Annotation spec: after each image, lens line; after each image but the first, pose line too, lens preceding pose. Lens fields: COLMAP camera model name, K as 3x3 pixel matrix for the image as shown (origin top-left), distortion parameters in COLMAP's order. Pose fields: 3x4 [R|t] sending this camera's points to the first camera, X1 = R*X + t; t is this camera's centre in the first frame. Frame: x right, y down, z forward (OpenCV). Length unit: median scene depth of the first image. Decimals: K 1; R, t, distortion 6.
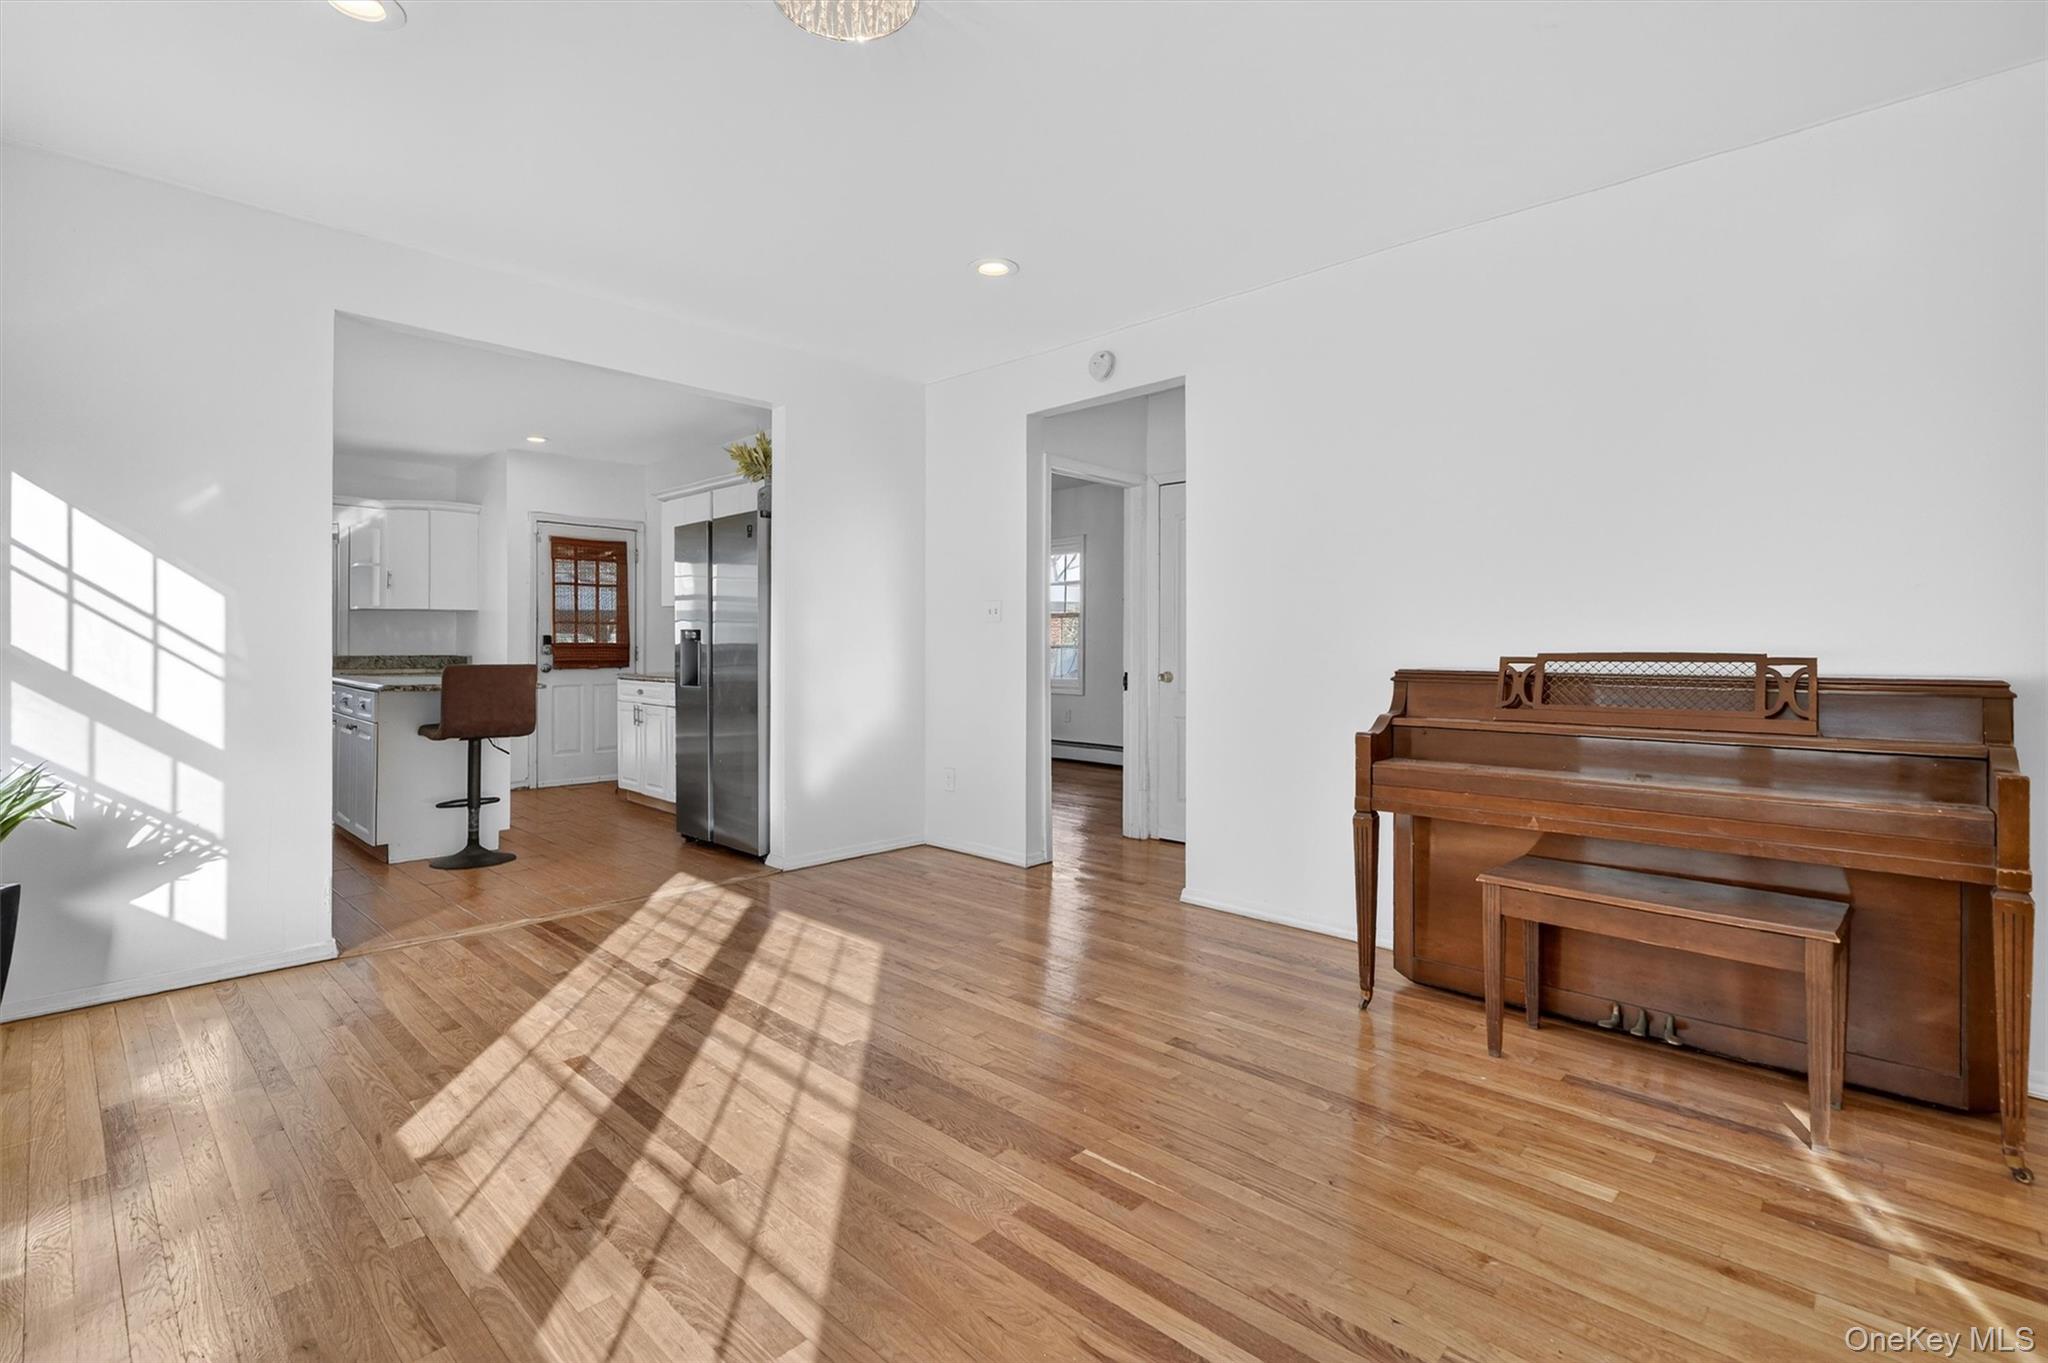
lens RADIAL K [[943.3, 0, 1020.1], [0, 943.3, 649.1], [0, 0, 1]] dist [-0.001983, -0.000255]
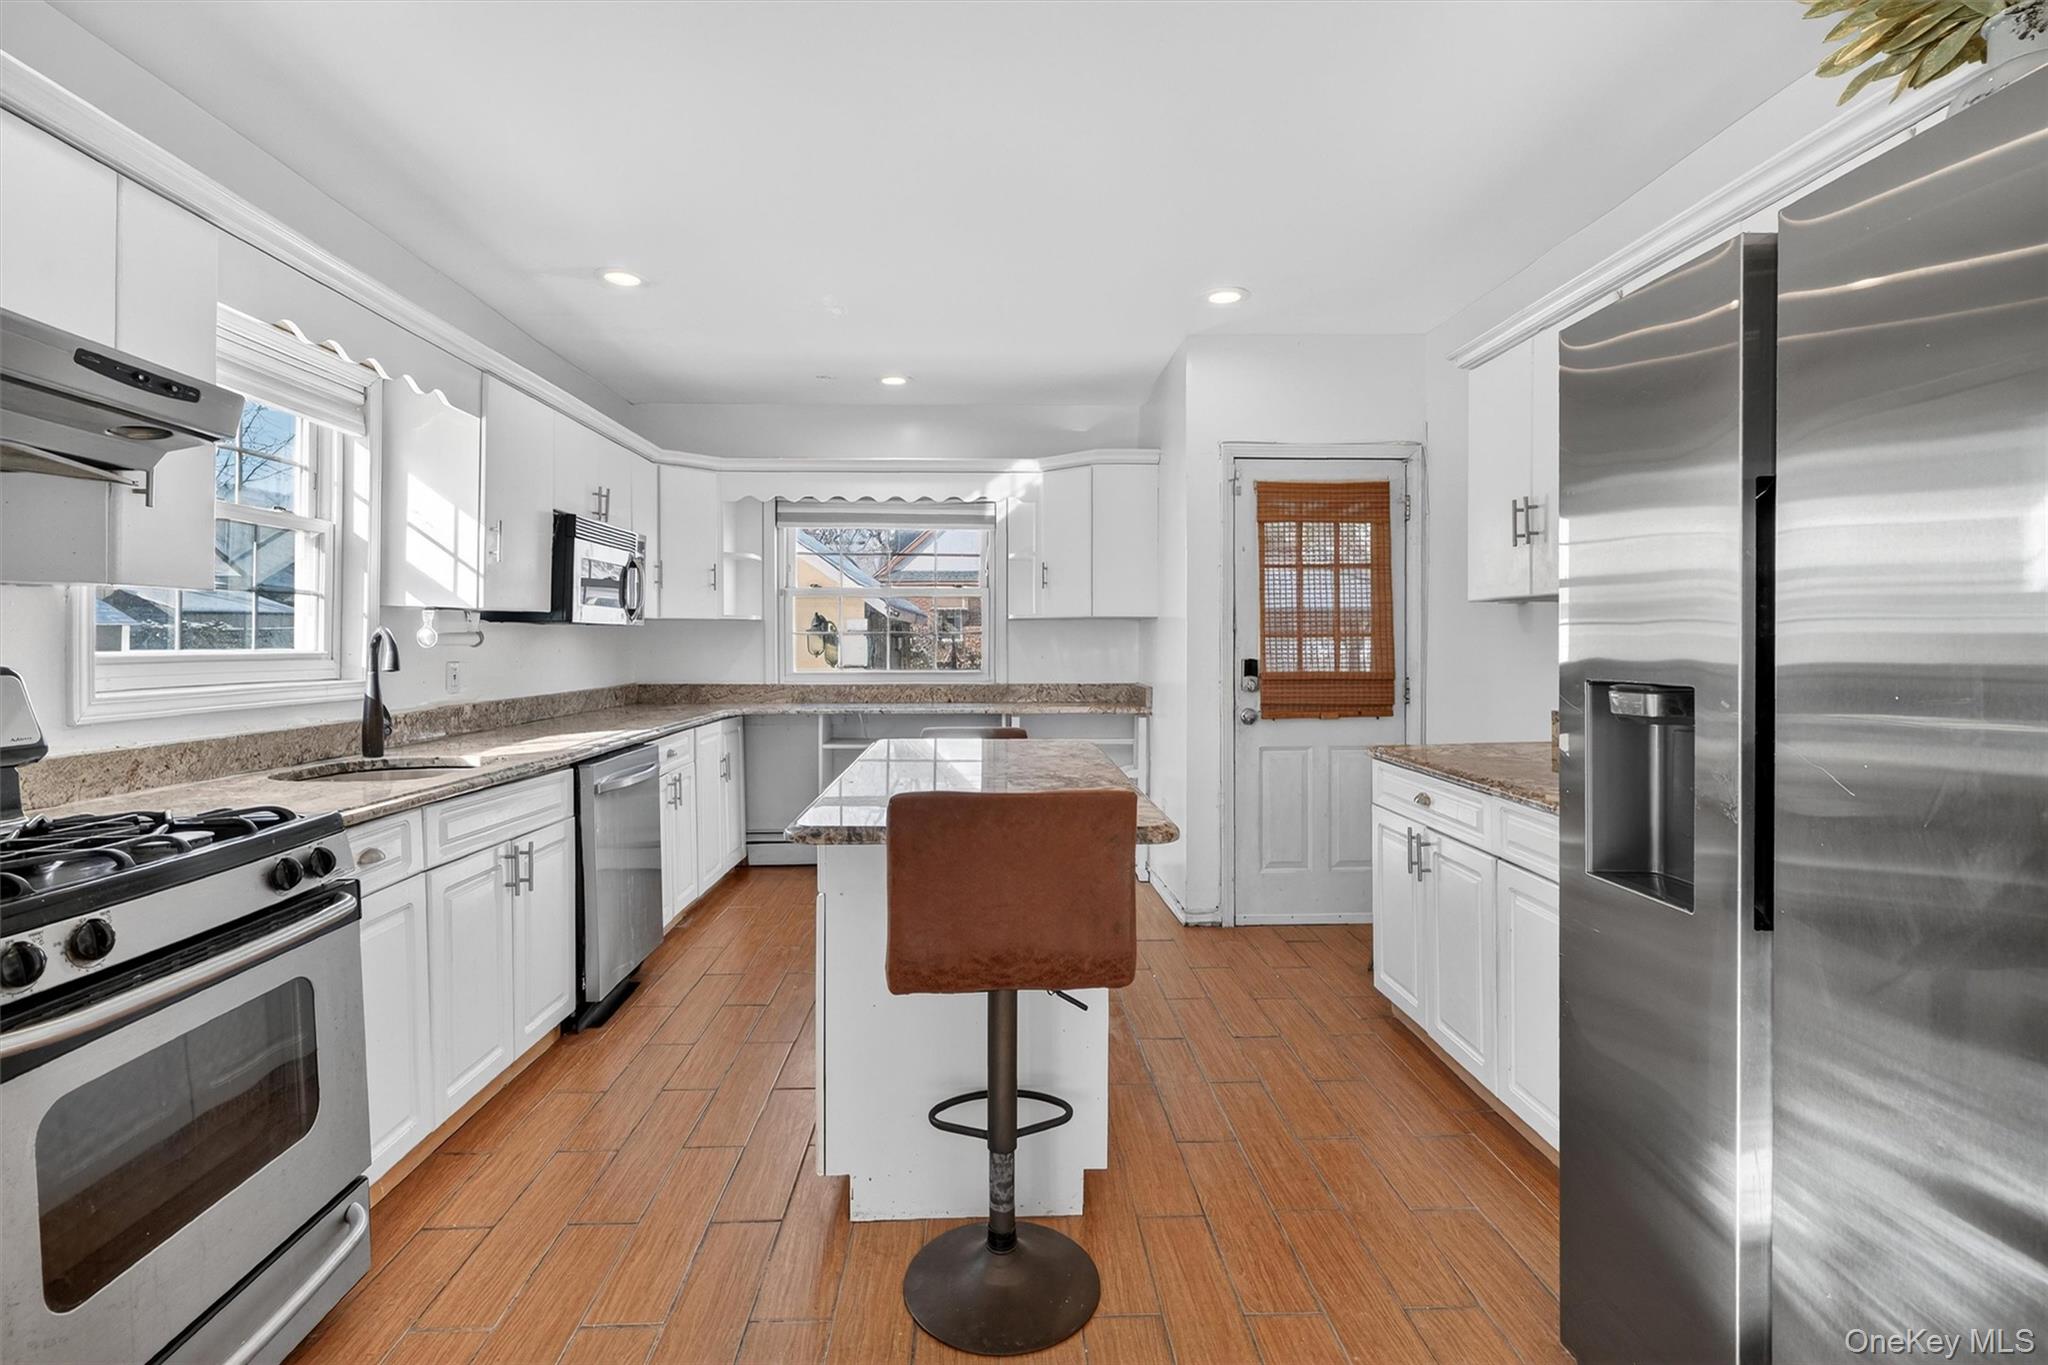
lens RADIAL K [[943.3, 0, 1020.1], [0, 943.3, 650.1], [0, 0, 1]] dist [-0.001983, -0.000255]
pose [[0.723151, 0.003034, -0.690683, -0.475382], [-0.000642, 0.999993, 0.003721, -0.049580], [0.690690, -0.002248, 0.723148, 1.116340]]
